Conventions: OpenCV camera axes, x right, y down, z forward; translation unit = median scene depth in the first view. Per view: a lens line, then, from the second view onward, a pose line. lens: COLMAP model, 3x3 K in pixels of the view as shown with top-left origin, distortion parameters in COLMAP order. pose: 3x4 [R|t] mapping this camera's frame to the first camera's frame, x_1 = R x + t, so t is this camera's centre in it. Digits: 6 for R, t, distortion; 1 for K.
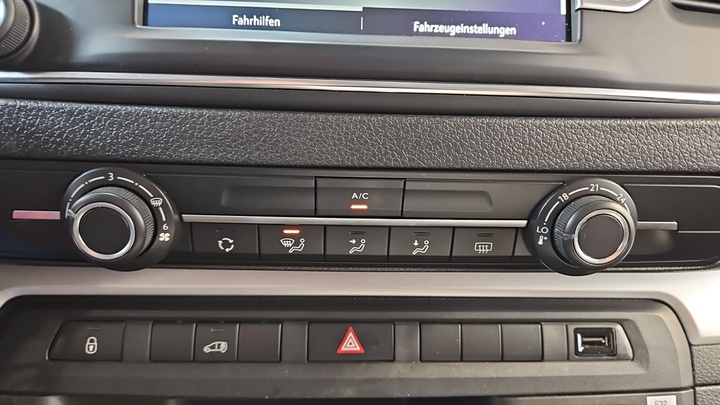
lens RADIAL K [[481.7, 0, 361.7], [0, 481.7, 206.2], [0, 0, 1]] dist [0.008554, -0.028258]
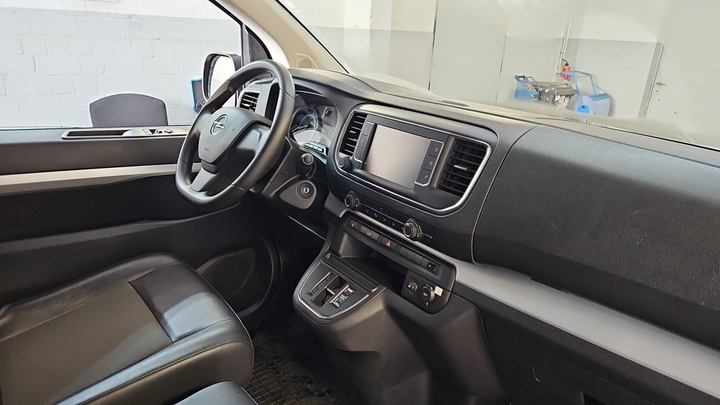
lens RADIAL K [[481.7, 0, 361.7], [0, 481.7, 206.2], [0, 0, 1]] dist [0.008554, -0.028258]
pose [[0.571390, 0.274902, -0.773267, 3.069337], [-0.290300, 0.949015, 0.122871, -0.488088], [0.767620, 0.154272, 0.622061, -1.895583]]
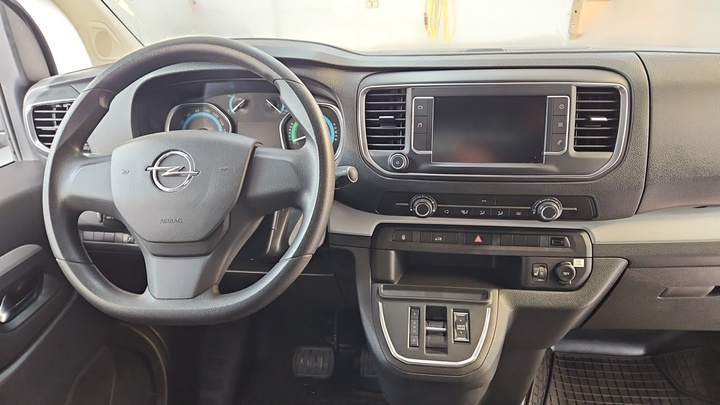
lens RADIAL K [[499.3, 0, 339.7], [0, 499.3, 202.4], [0, 0, 1]] dist [-0.003385, -0.002108]
pose [[0.973928, 0.017573, -0.226177, -0.185245], [0.017779, 0.988016, 0.153324, -0.533080], [0.226161, -0.153348, 0.961944, -2.589725]]
